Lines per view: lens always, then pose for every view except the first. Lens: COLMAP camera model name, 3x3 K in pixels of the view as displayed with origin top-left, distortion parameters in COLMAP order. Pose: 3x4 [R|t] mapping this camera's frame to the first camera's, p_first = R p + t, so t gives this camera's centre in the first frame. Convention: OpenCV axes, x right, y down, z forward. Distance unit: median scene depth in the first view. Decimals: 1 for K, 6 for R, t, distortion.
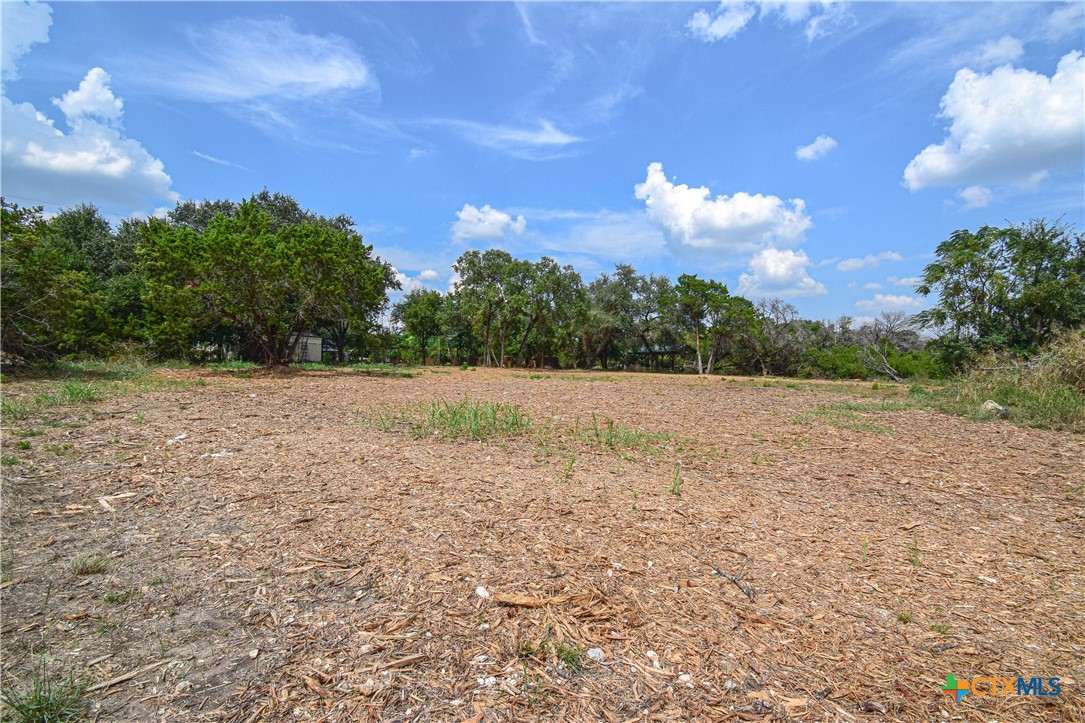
lens RADIAL K [[477.4, 0, 548.6], [0, 477.4, 357.7], [0, 0, 1]] dist [0.021443, -0.026241]
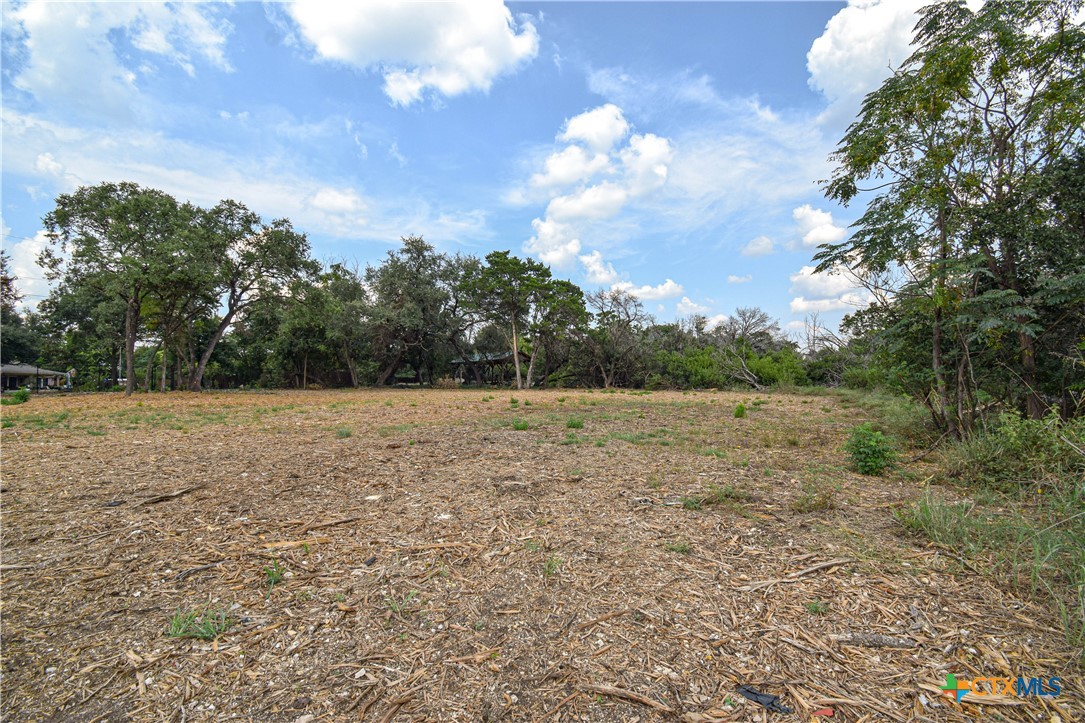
lens RADIAL K [[477.4, 0, 548.6], [0, 477.4, 357.7], [0, 0, 1]] dist [0.021443, -0.026241]
pose [[0.971958, -0.021669, 0.234155, 0.188527], [0.027574, 0.999378, -0.021974, 0.003449], [-0.233533, 0.027815, 0.971951, 0.283784]]
